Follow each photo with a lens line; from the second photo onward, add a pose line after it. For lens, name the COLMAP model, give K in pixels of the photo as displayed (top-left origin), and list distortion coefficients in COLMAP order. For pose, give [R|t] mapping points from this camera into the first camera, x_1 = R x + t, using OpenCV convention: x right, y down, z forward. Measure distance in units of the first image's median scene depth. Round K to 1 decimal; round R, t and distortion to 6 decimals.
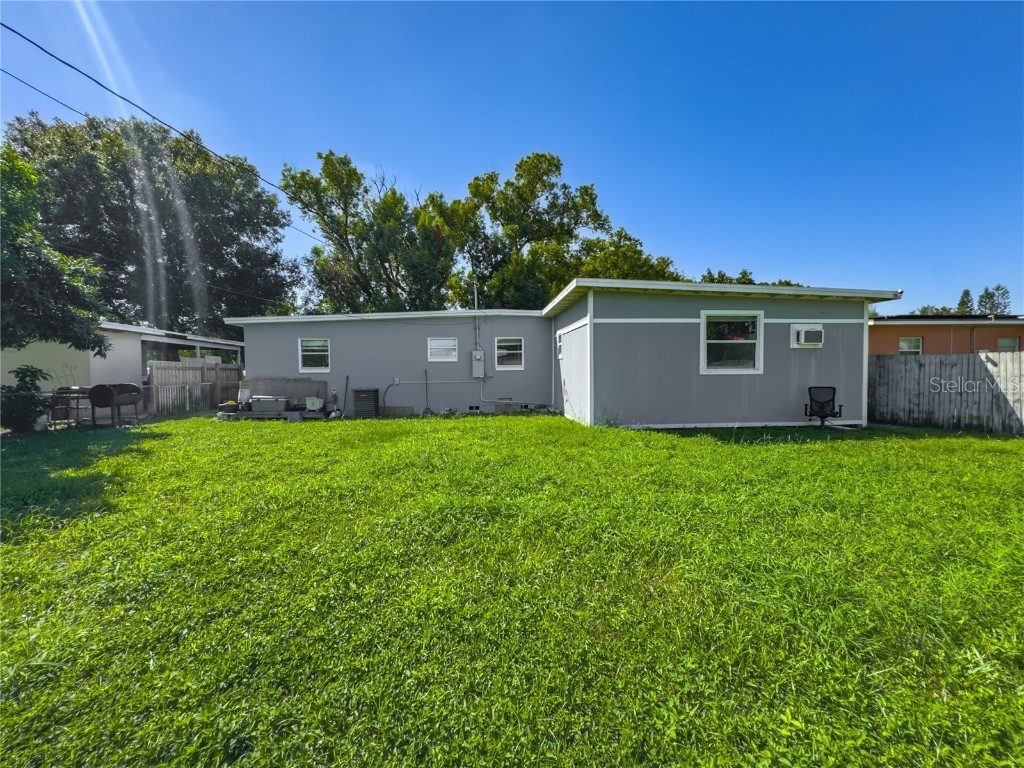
lens RADIAL K [[409.7, 0, 512.0], [0, 409.7, 384.0], [0, 0, 1]] dist [0.001705, -0.000042]
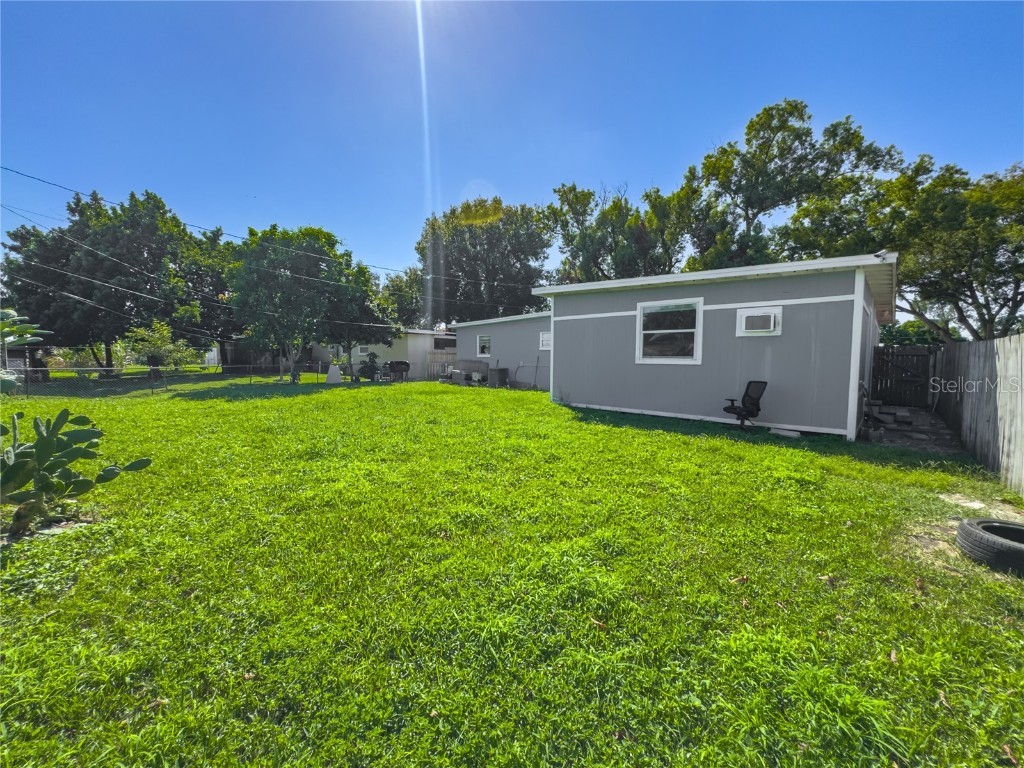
lens RADIAL K [[409.7, 0, 512.0], [0, 409.7, 384.0], [0, 0, 1]] dist [0.001705, -0.000042]
pose [[0.670490, 0.062629, -0.739270, 0.985899], [-0.036337, 0.998007, 0.051592, -0.012774], [0.741028, -0.007729, 0.671430, 0.041806]]
